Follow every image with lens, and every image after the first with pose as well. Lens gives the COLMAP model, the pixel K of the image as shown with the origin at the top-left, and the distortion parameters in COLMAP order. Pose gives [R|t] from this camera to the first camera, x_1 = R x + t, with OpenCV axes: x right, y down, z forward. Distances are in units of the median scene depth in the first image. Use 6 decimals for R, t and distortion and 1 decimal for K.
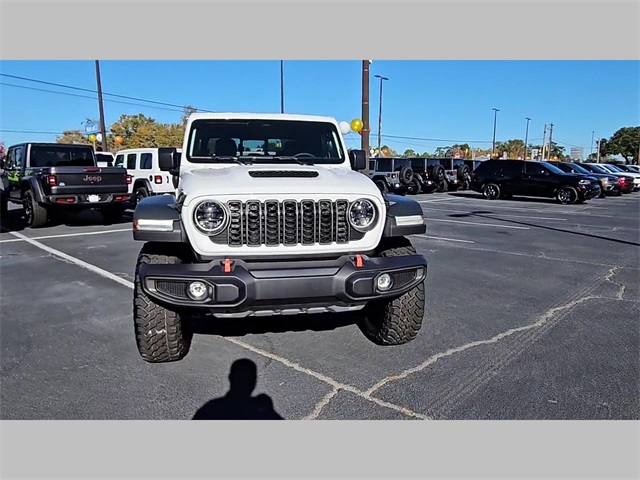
lens RADIAL K [[451.8, 0, 310.7], [0, 451.8, 239.3], [0, 0, 1]] dist [0.001202, -0.000782]
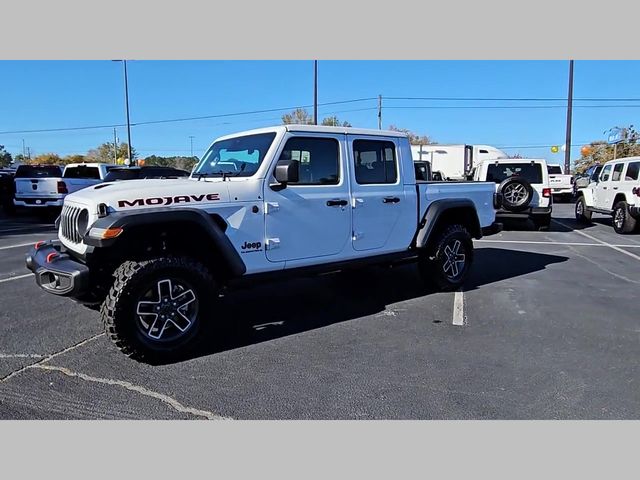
lens RADIAL K [[439.7, 0, 290.8], [0, 439.7, 242.3], [0, 0, 1]] dist [-0.000707, 0.000960]
pose [[0.414747, 0.117272, -0.902348, 1.045657], [-0.133346, 0.988788, 0.067217, -0.116550], [0.900113, 0.092446, 0.425735, 0.782814]]
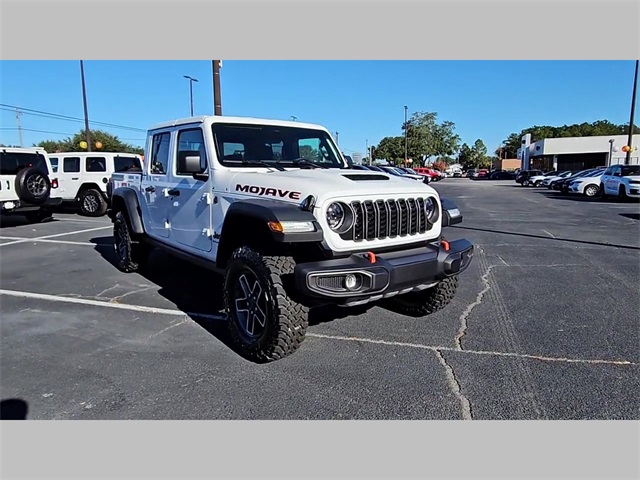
lens RADIAL K [[447.6, 0, 322.3], [0, 447.6, 242.6], [0, 0, 1]] dist [0.002194, -0.000320]
pose [[0.890709, -0.072826, 0.448702, -0.553965], [0.071326, 0.997247, 0.020268, -0.008319], [-0.448942, 0.013951, 0.893452, 0.028050]]
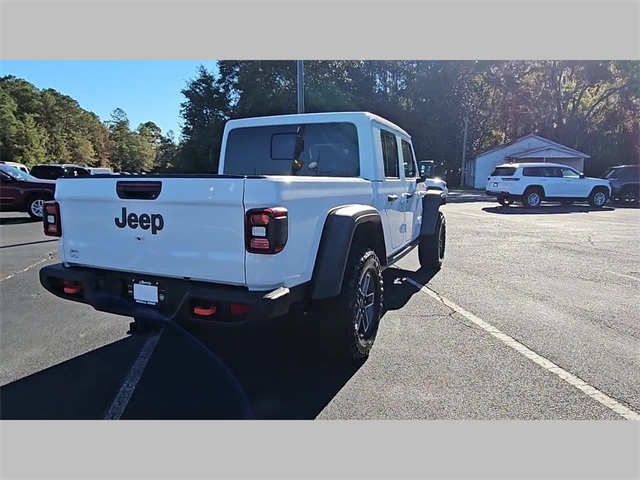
lens RADIAL K [[429.8, 0, 312.6], [0, 429.8, 238.1], [0, 0, 1]] dist [0.004183, 0.000739]
pose [[-0.815246, -0.086138, 0.572673, -0.854447], [0.083762, 0.960939, 0.263781, -0.377592], [-0.573026, 0.263015, -0.776186, 2.421169]]
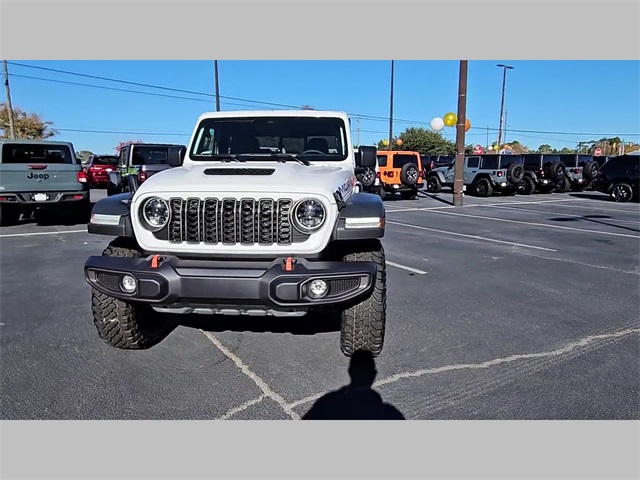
lens RADIAL K [[451.7, 0, 304.2], [0, 451.7, 239.5], [0, 0, 1]] dist [0.001028, -0.000353]
pose [[0.961860, 0.041848, -0.270324, 0.283304], [-0.040410, 0.999124, 0.010885, -0.010995], [0.270542, 0.000454, 0.962708, 0.075687]]
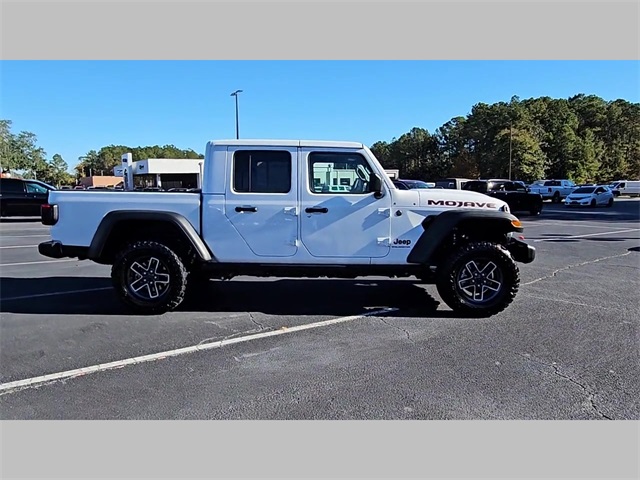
lens RADIAL K [[435.6, 0, 321.6], [0, 435.6, 241.7], [0, 0, 1]] dist [0.005410, 0.001652]
pose [[0.190841, -0.118827, 0.974402, -1.564858], [0.148413, 0.984728, 0.091019, -0.167108], [-0.970337, 0.127243, 0.205562, 1.013506]]
